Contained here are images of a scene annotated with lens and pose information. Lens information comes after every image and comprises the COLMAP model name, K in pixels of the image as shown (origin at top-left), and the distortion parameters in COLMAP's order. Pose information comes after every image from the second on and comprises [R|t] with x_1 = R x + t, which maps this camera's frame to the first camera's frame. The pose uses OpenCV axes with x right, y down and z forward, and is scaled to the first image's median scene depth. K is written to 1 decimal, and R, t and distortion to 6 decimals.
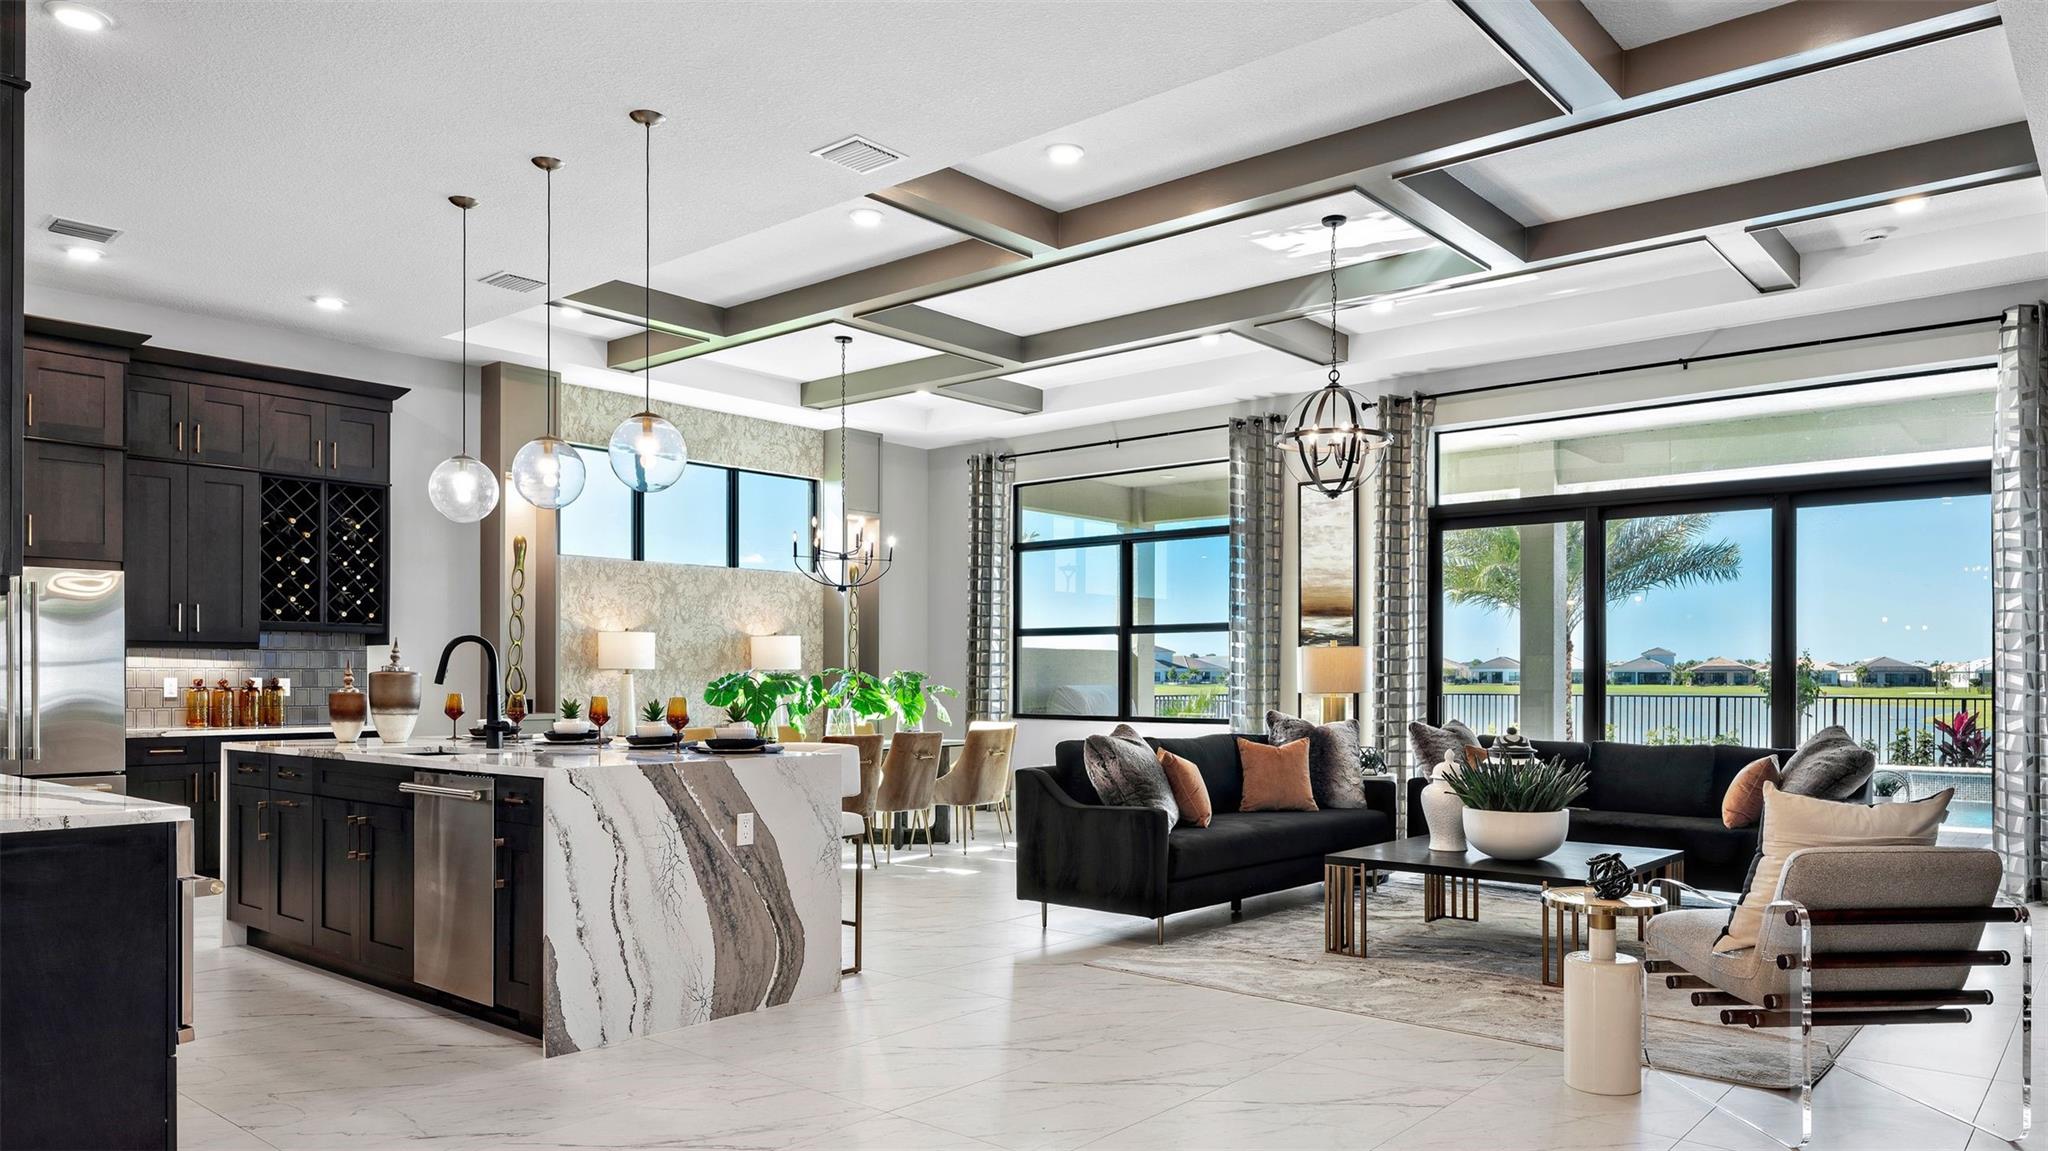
lens RADIAL K [[1330.0, 0, 1005.5], [0, 1330.0, 677.7], [0, 0, 1]] dist [-0.001230, -0.001002]
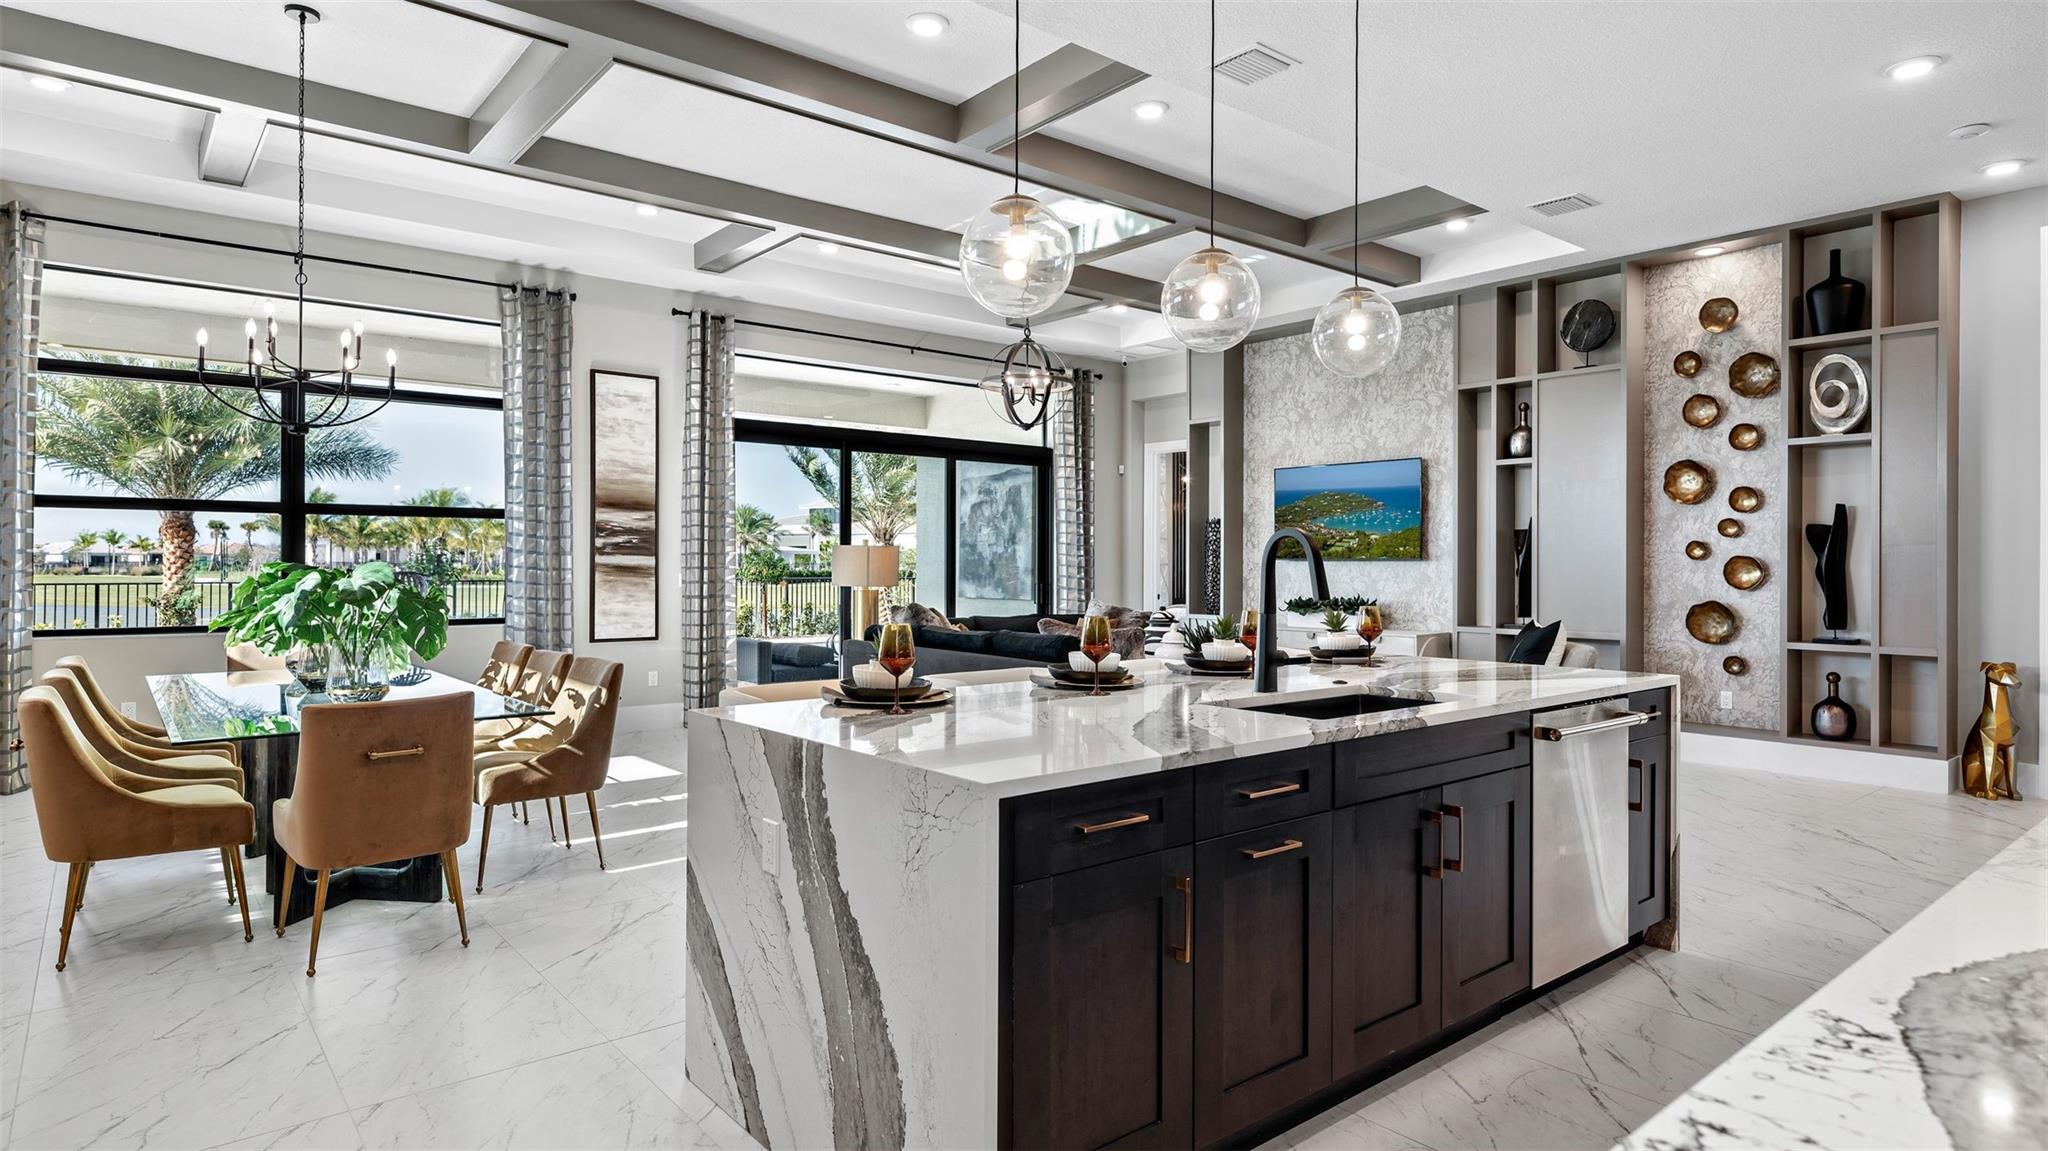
lens RADIAL K [[1094.5, 0, 1012.9], [0, 1094.5, 565.2], [0, 0, 1]] dist [0.002832, -0.000953]
pose [[0.149292, -0.001867, 0.988791, -0.579273], [-0.003314, 0.999992, 0.002389, -0.008255], [-0.988788, -0.003633, 0.149285, 0.651592]]
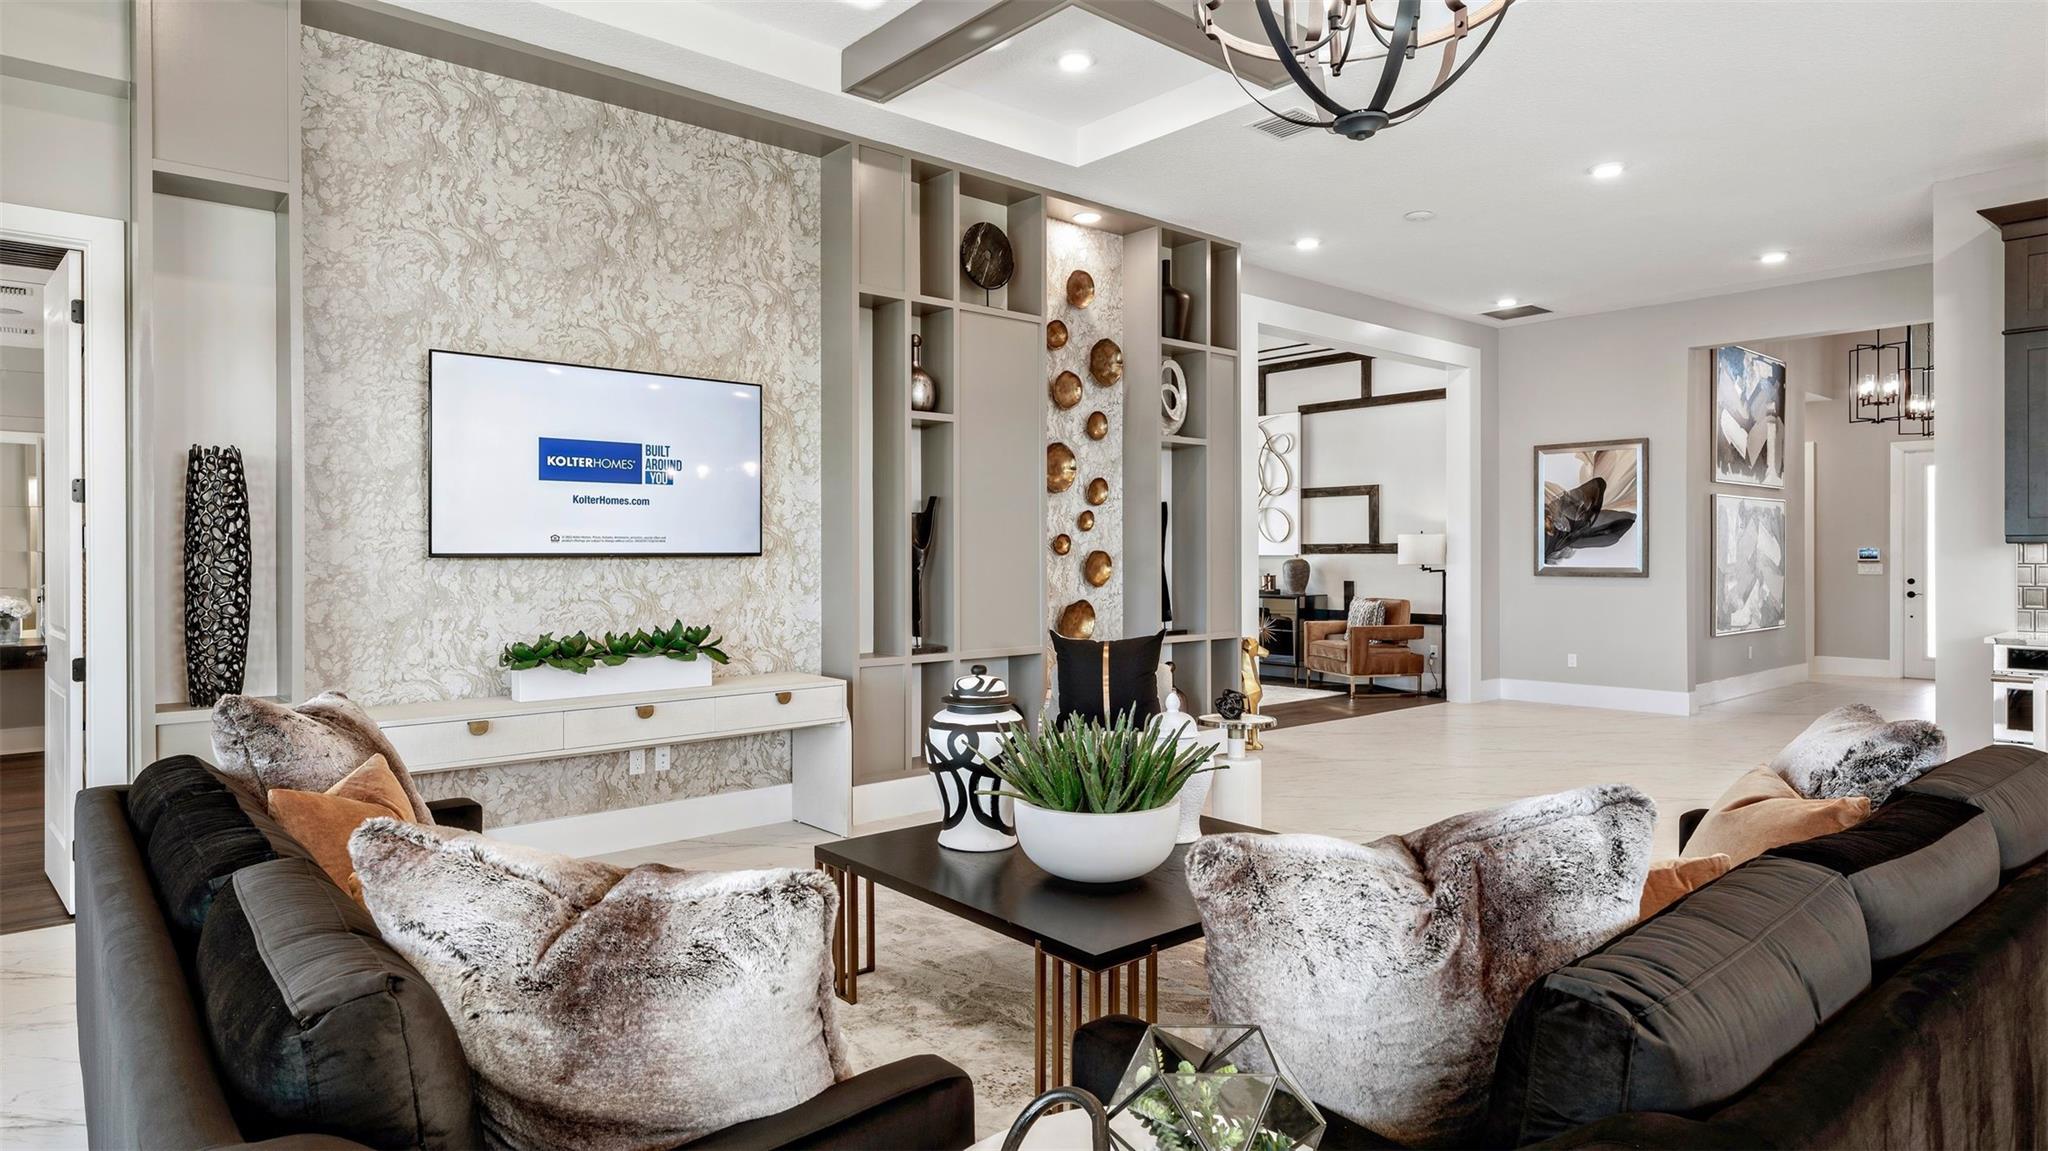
lens RADIAL K [[1133.5, 0, 1048.0], [0, 1133.5, 553.8], [0, 0, 1]] dist [0.001743, -0.000361]
pose [[-0.993363, -0.000001, 0.115026, 0.190339], [0.000153, 0.999999, 0.001329, -0.013743], [-0.115026, 0.001338, -0.993362, 1.006953]]
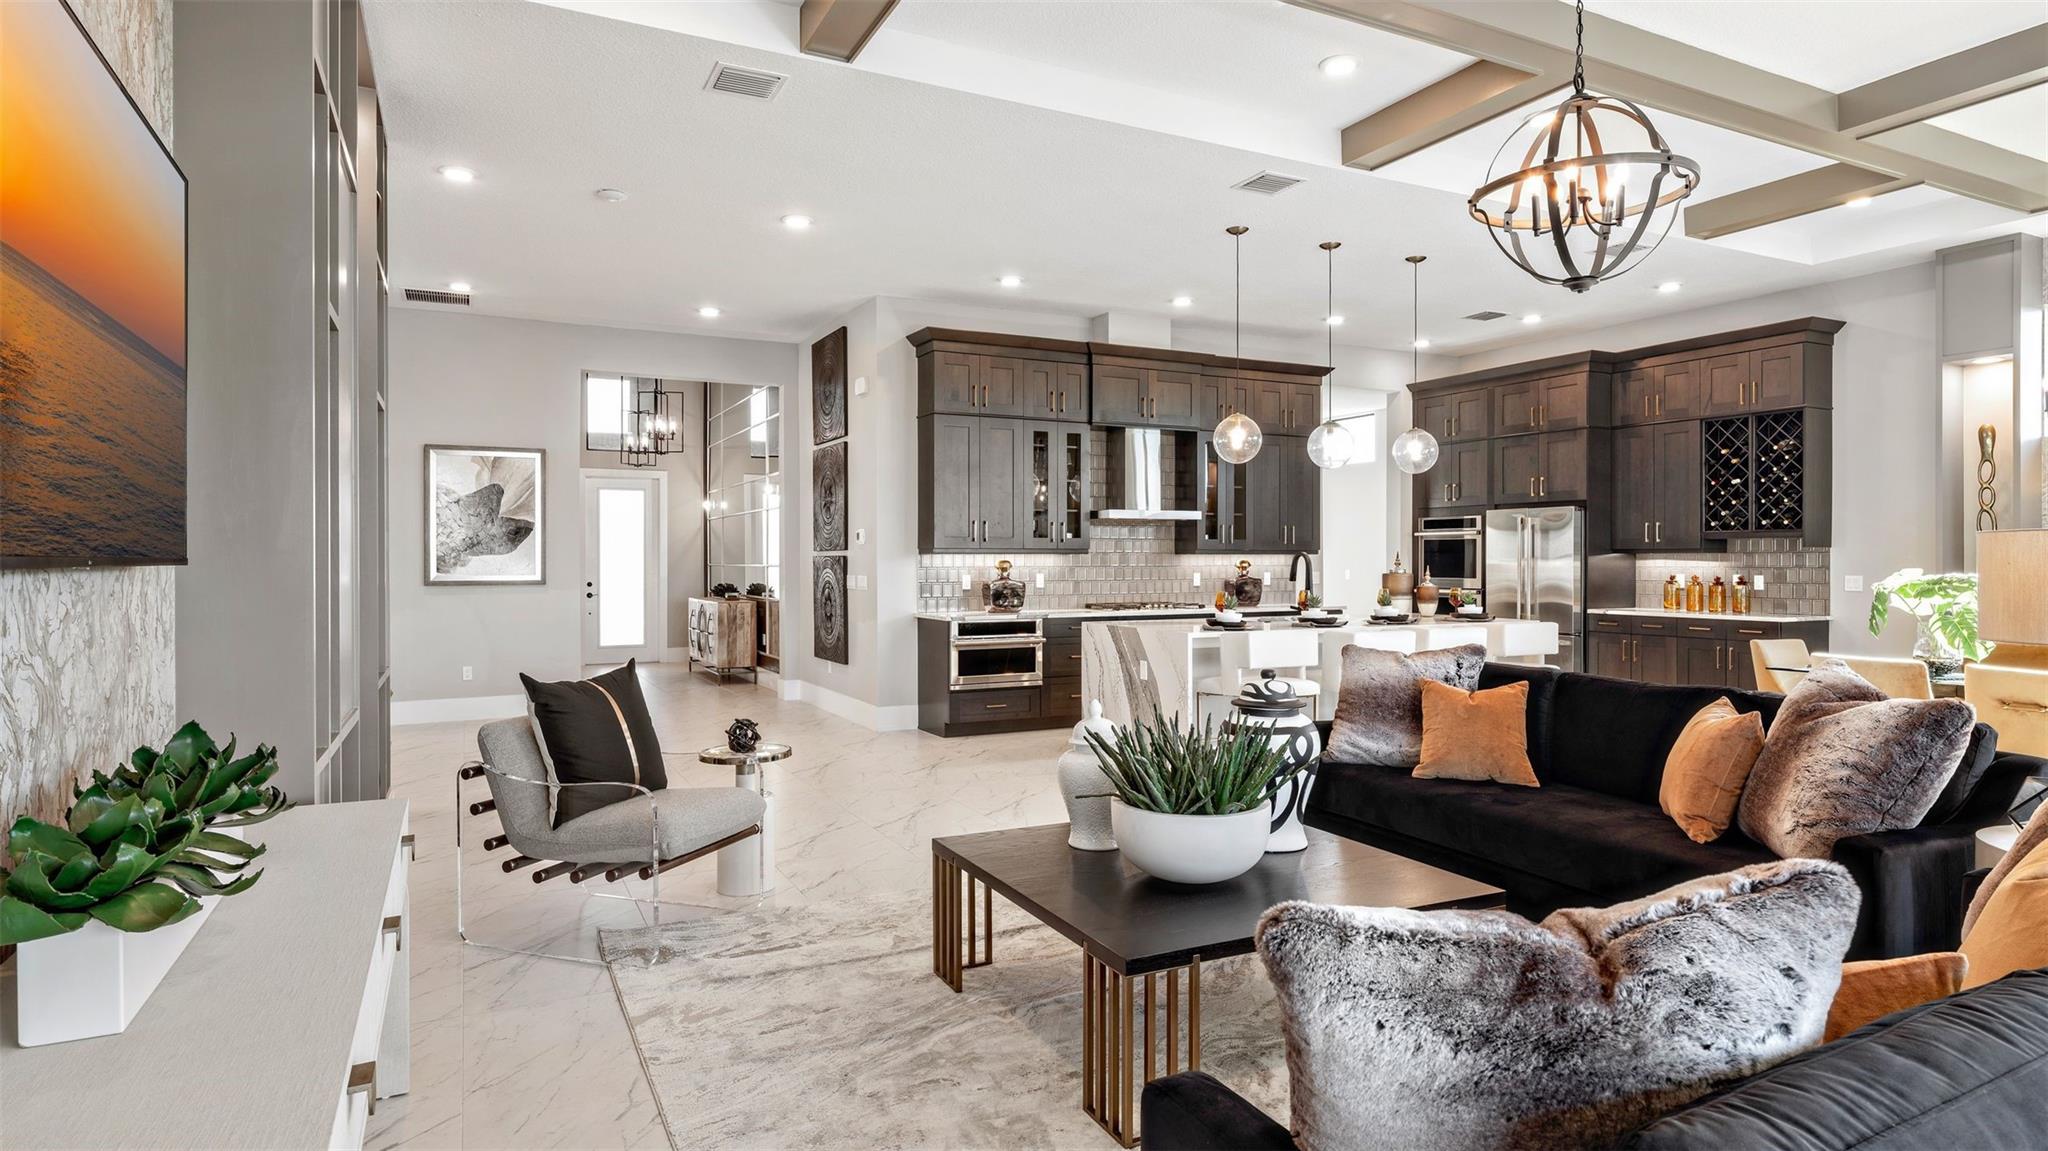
lens RADIAL K [[1043.0, 0, 1112.6], [0, 1043.0, 566.6], [0, 0, 1]] dist [0.002739, 0.000028]
pose [[-0.282912, 0.004115, -0.959137, 0.575967], [-0.000330, 0.999990, 0.004388, -0.012368], [0.959146, 0.001558, -0.282908, 0.711288]]
